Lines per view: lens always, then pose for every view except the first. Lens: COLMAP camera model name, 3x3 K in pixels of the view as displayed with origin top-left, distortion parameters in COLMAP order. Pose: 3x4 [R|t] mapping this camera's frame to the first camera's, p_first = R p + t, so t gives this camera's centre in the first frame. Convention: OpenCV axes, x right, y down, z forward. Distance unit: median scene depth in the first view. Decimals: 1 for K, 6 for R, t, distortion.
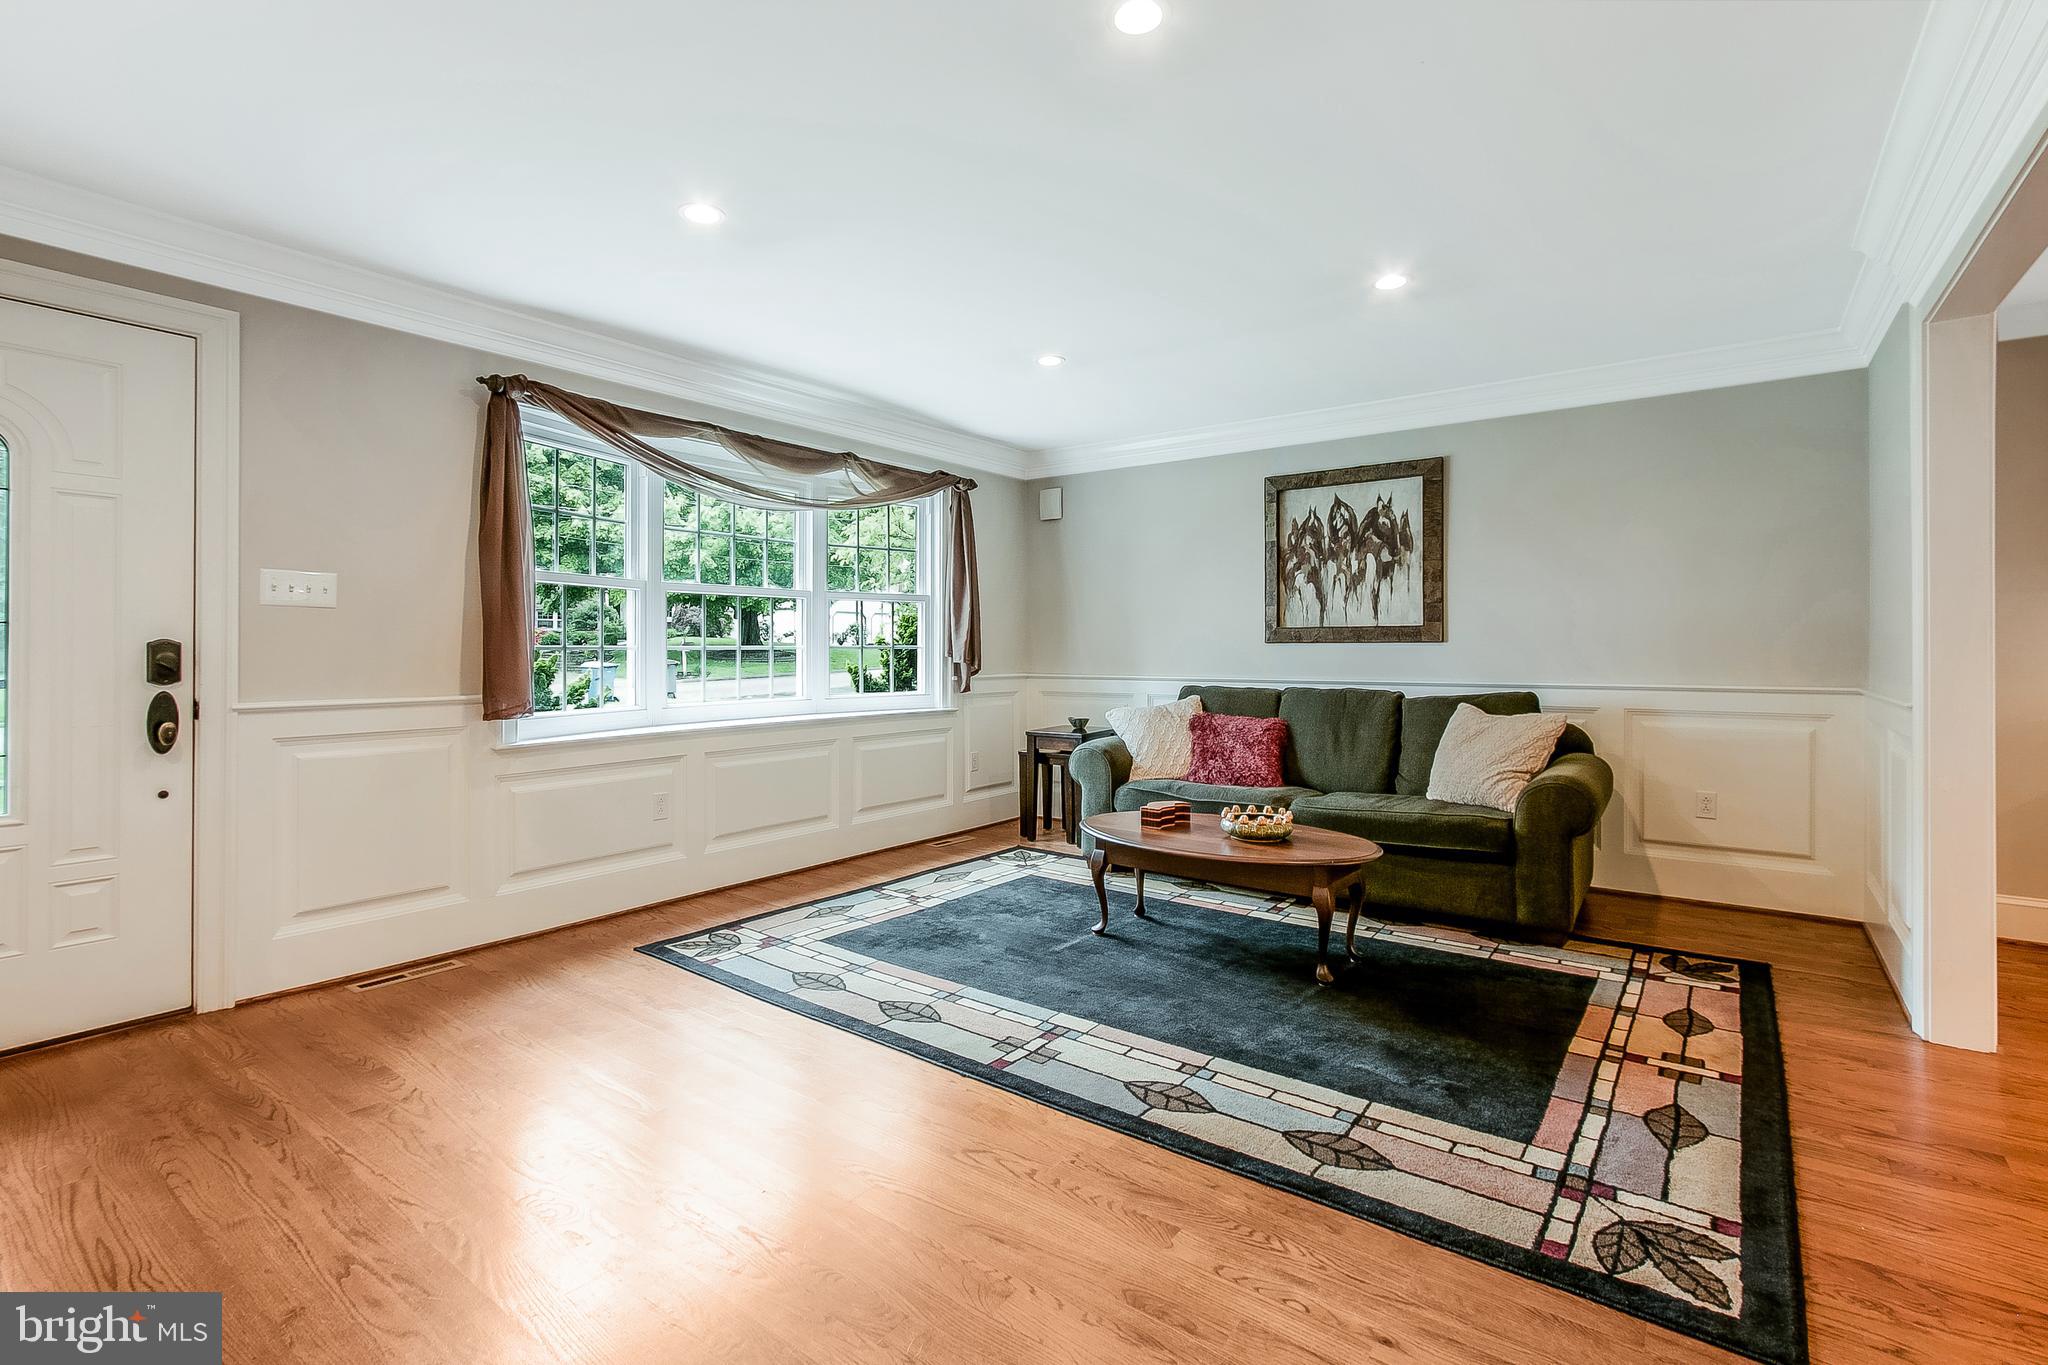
lens RADIAL K [[942.2, 0, 1002.8], [0, 942.2, 647.7], [0, 0, 1]] dist [-0.000920, 0.000247]
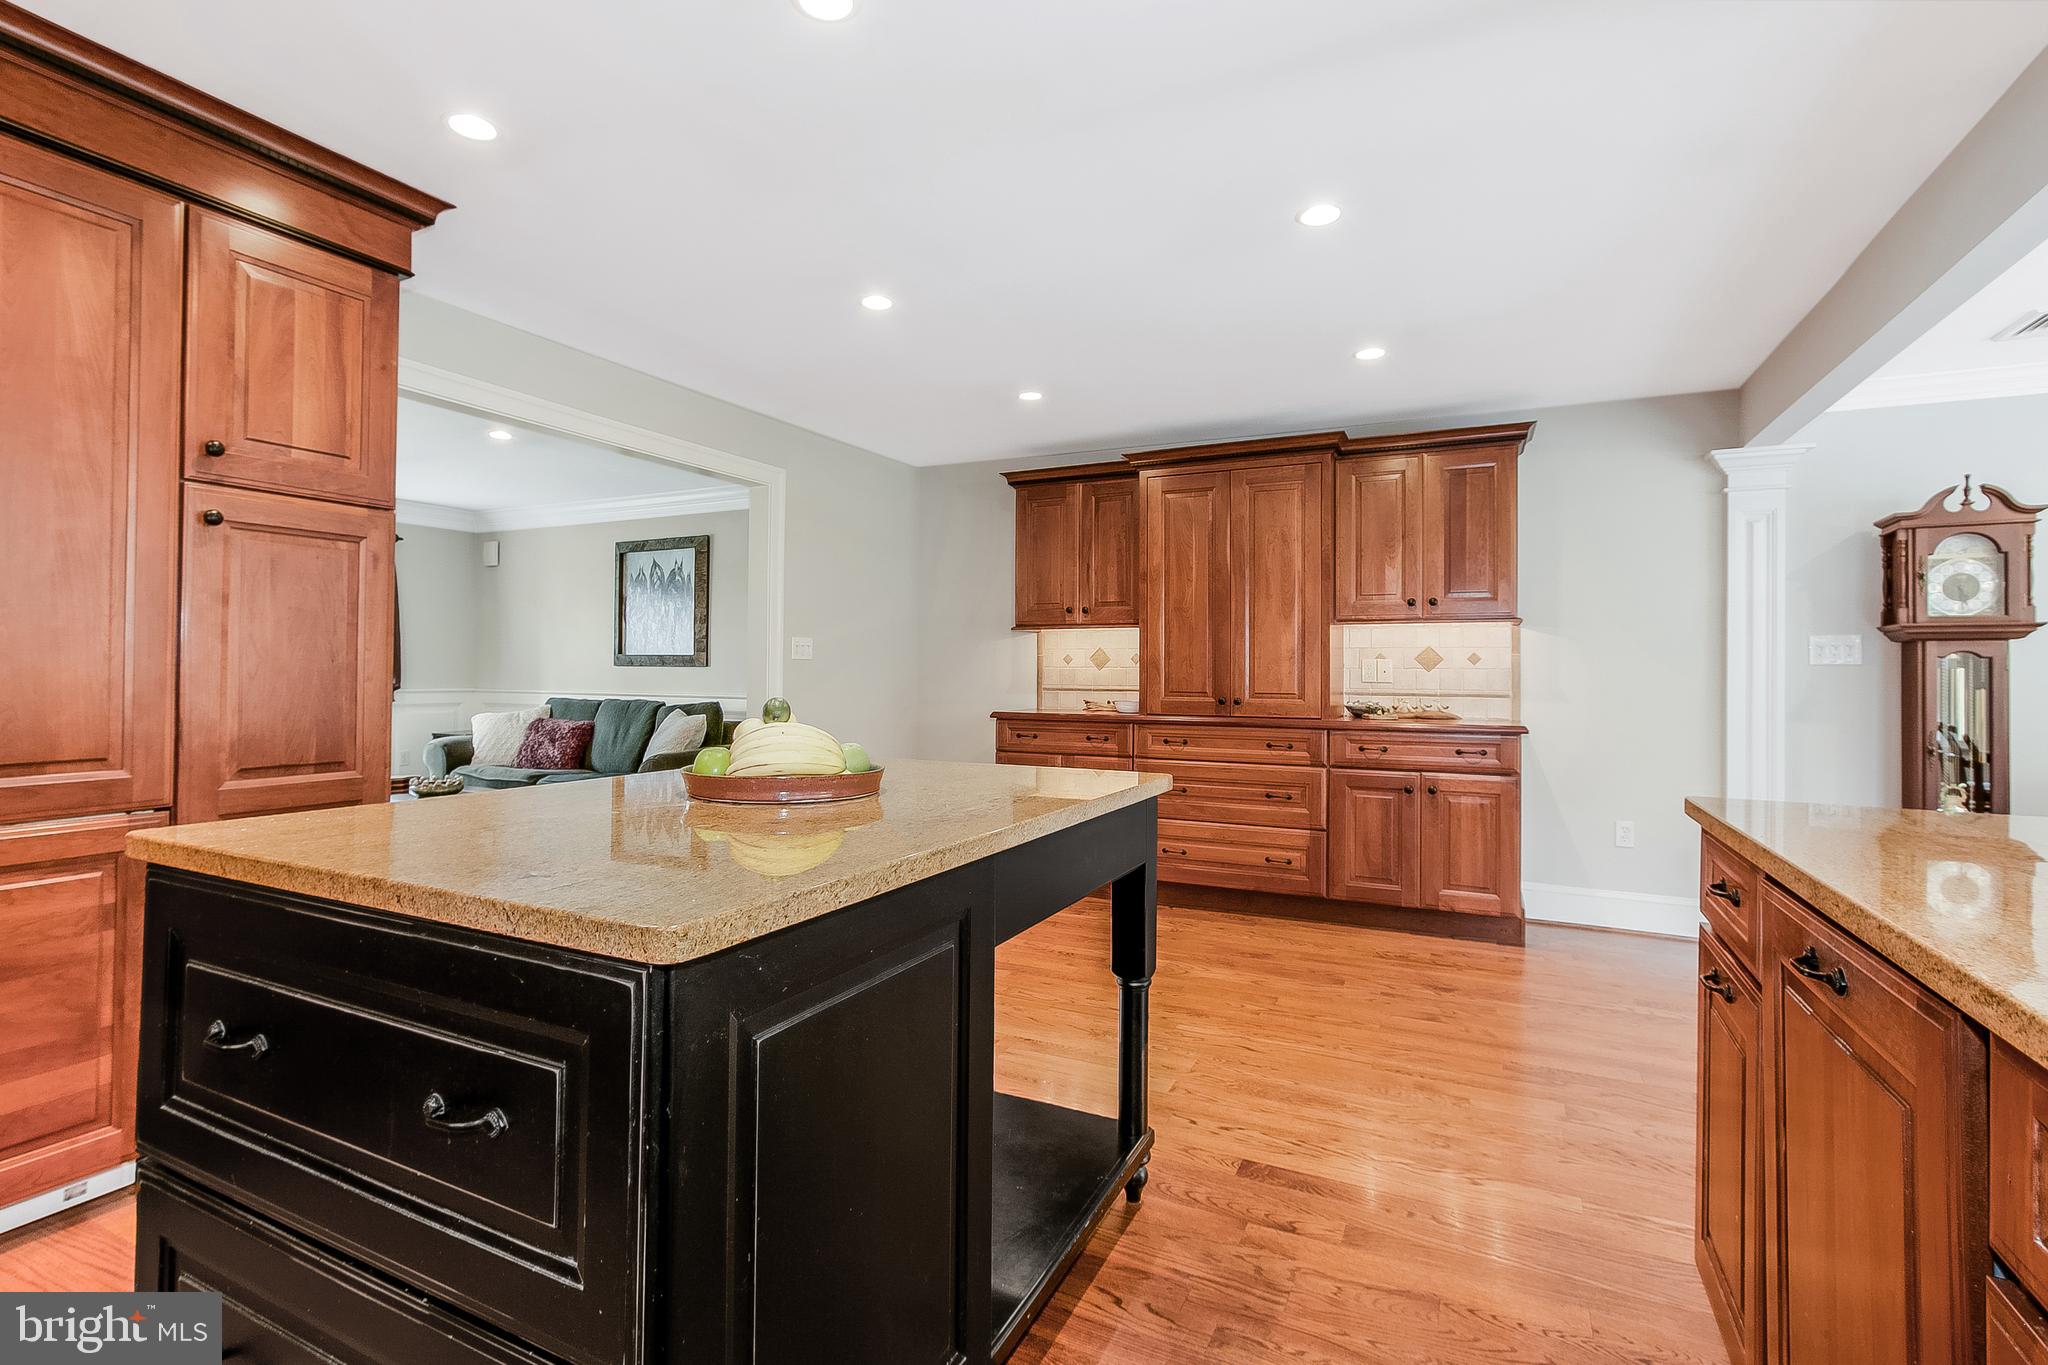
lens RADIAL K [[953.1, 0, 1000.9], [0, 953.1, 673.0], [0, 0, 1]] dist [-0.008336, 0.000127]
pose [[0.984704, 0.008388, 0.174036, 0.647101], [-0.009125, 0.999952, 0.003436, -0.005685], [-0.173999, -0.004971, 0.984733, -0.471285]]
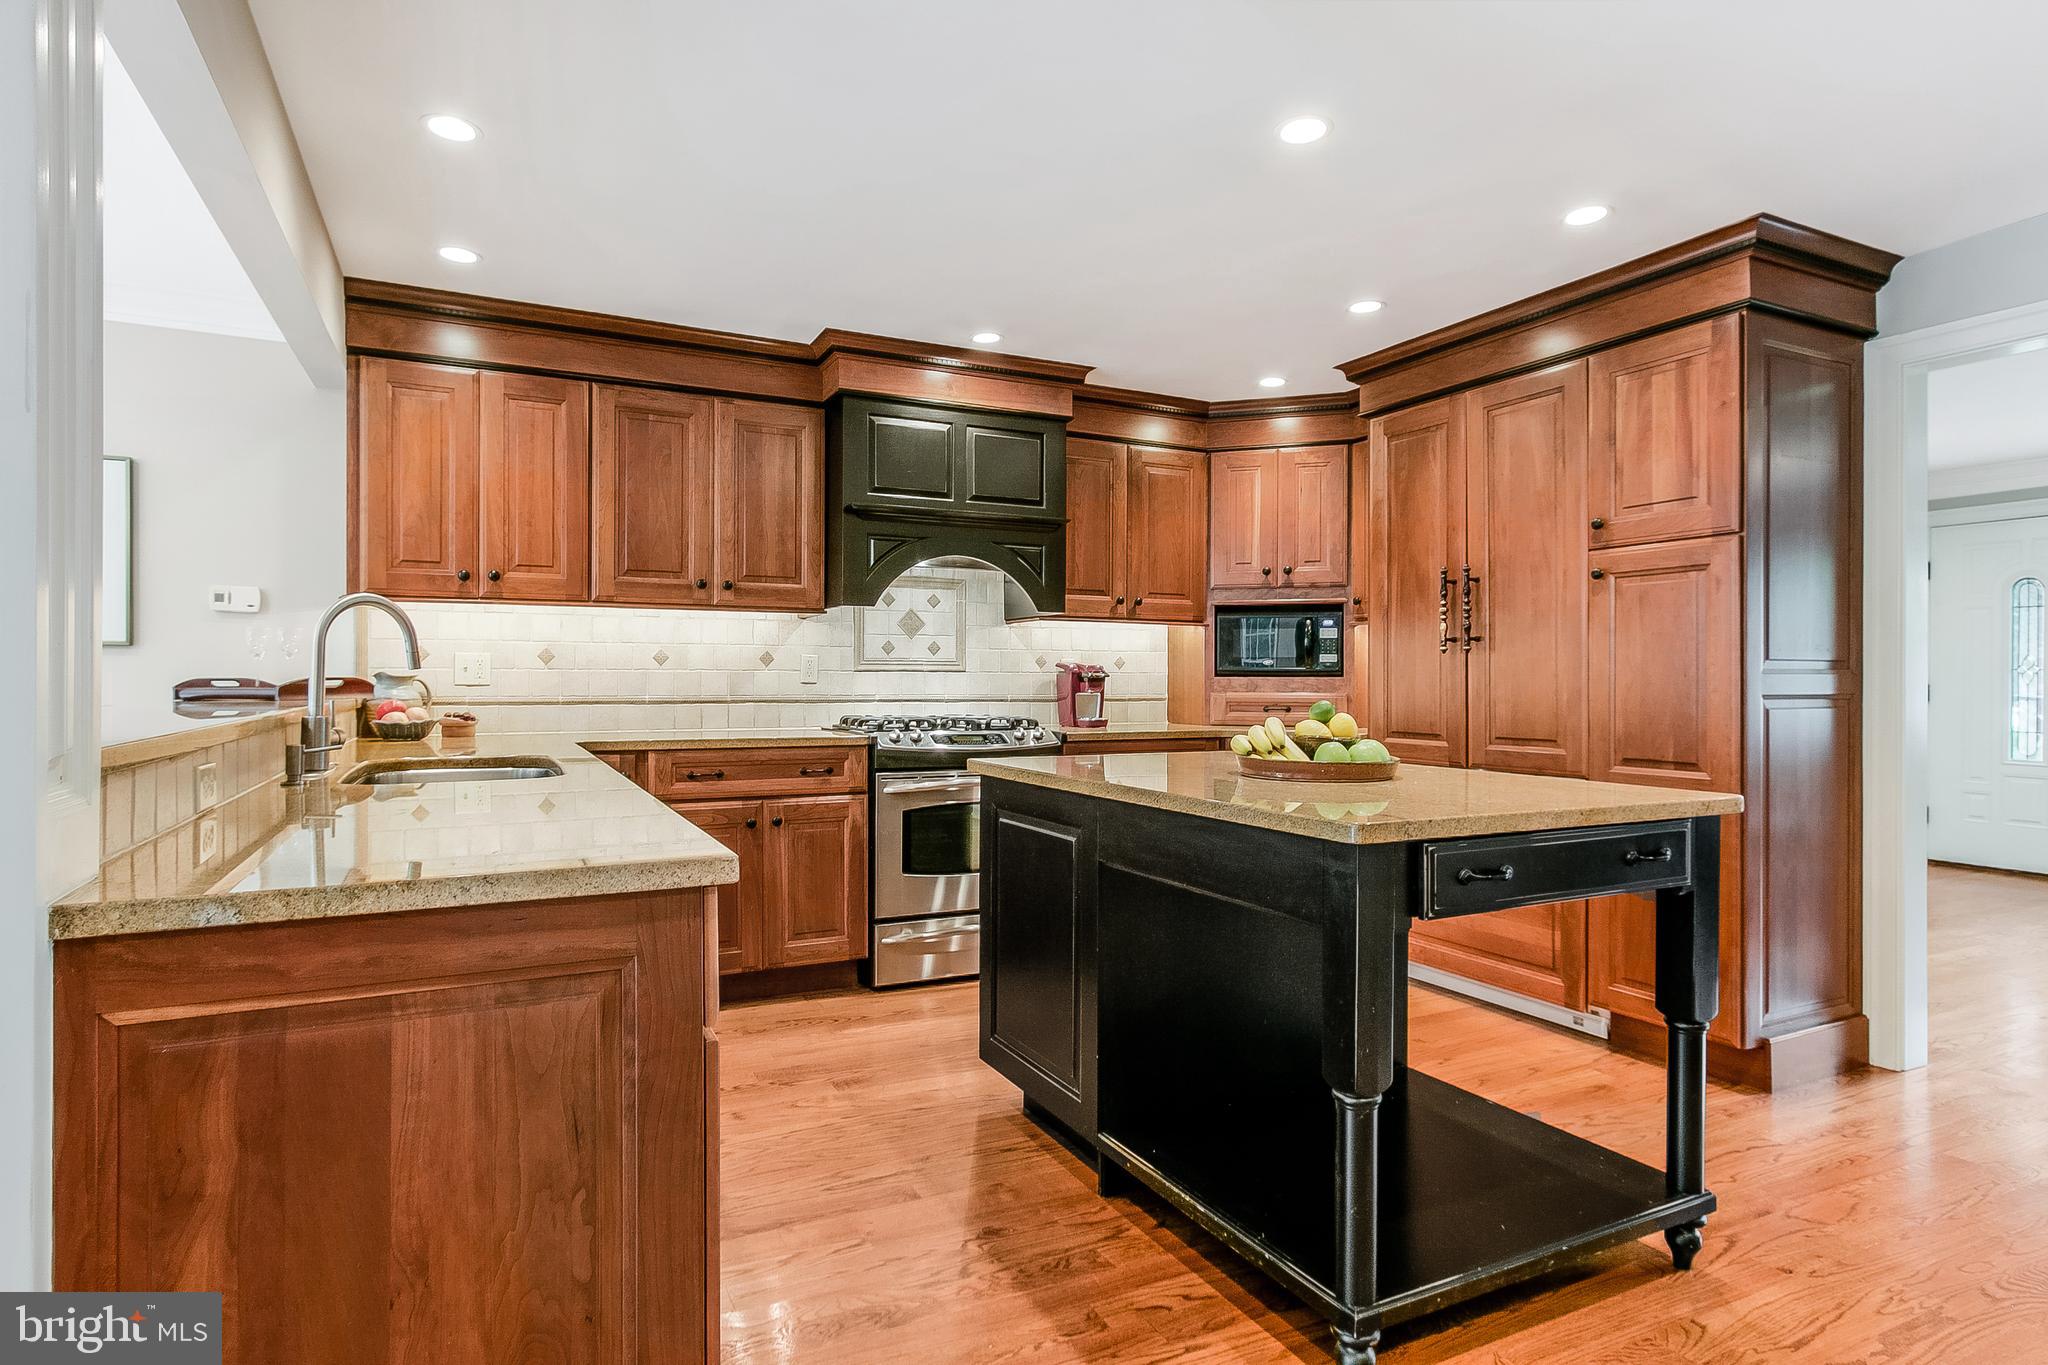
lens RADIAL K [[1087.1, 0, 1001.4], [0, 1087.1, 681.6], [0, 0, 1]] dist [-0.002690, 0.000400]
pose [[-0.452467, 0.002190, -0.891779, 1.164911], [0.001261, 0.999998, 0.001816, -0.005188], [0.891780, -0.000303, -0.452468, 0.003739]]
